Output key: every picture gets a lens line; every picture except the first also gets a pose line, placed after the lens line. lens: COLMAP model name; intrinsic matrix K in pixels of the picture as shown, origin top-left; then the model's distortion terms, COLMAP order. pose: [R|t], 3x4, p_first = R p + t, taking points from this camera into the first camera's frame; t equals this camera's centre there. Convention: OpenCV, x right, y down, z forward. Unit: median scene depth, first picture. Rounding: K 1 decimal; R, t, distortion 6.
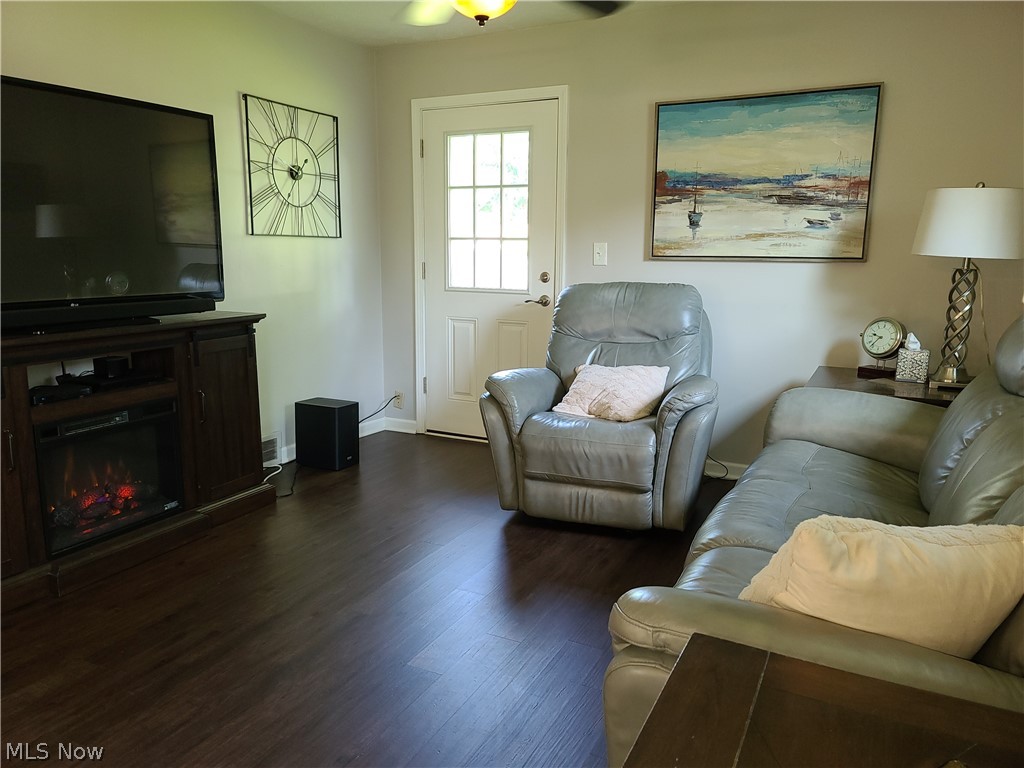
lens RADIAL K [[751.2, 0, 511.8], [0, 751.2, 376.2], [0, 0, 1]] dist [0.074150, -0.041454]
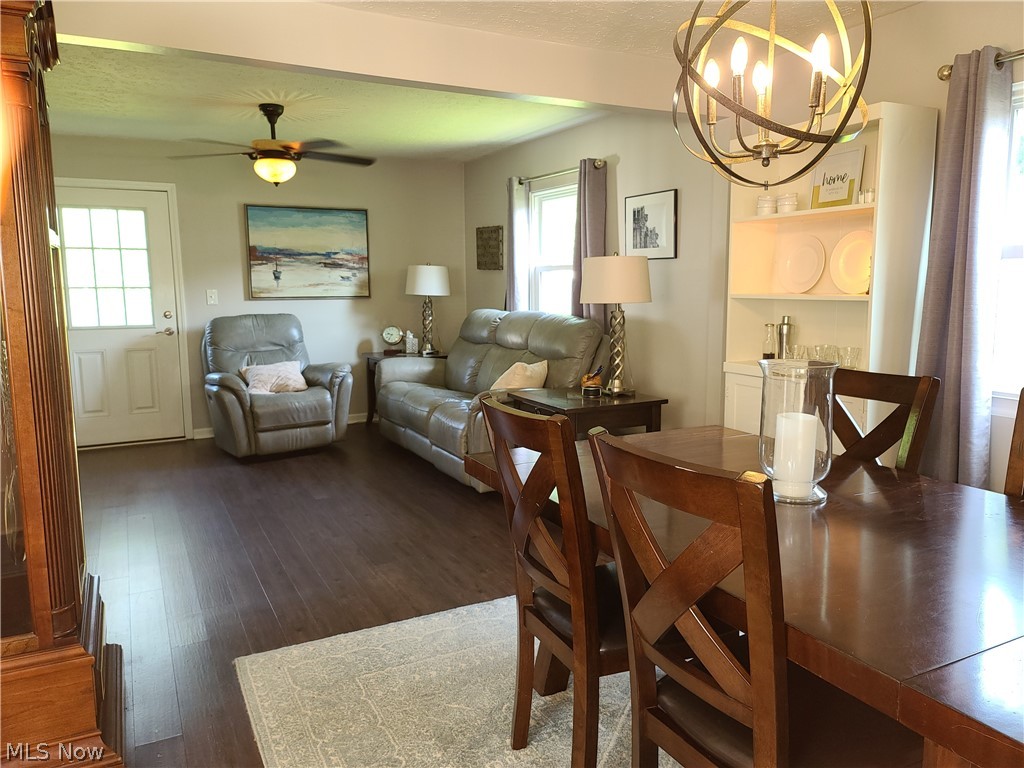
lens RADIAL K [[751.2, 0, 515.1], [0, 751.2, 379.1], [0, 0, 1]] dist [0.074150, -0.041454]
pose [[0.586270, -0.118394, 0.801418, -0.860934], [0.153083, 0.987631, 0.033916, 0.044087], [-0.795521, 0.102800, 0.597142, -0.407721]]
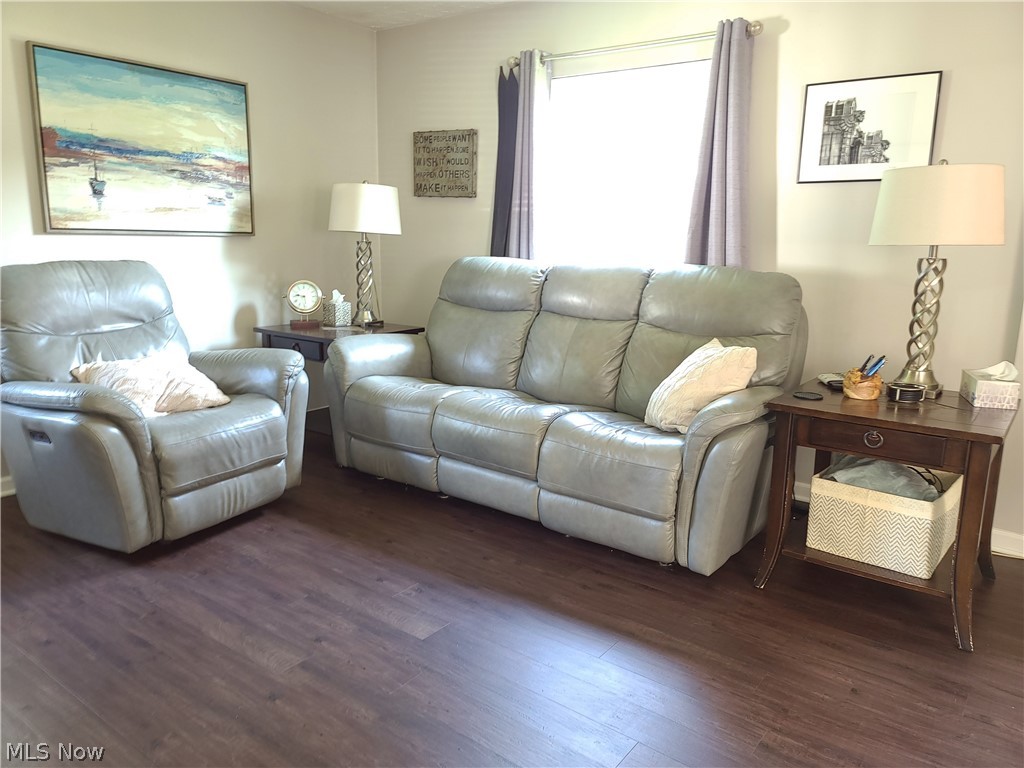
lens RADIAL K [[751.2, 0, 508.3], [0, 751.2, 379.0], [0, 0, 1]] dist [0.074150, -0.041454]
pose [[0.183621, -0.193049, 0.963854, -0.622044], [0.155140, 0.973929, 0.165511, -0.065887], [-0.970678, 0.119141, 0.208784, 0.389536]]
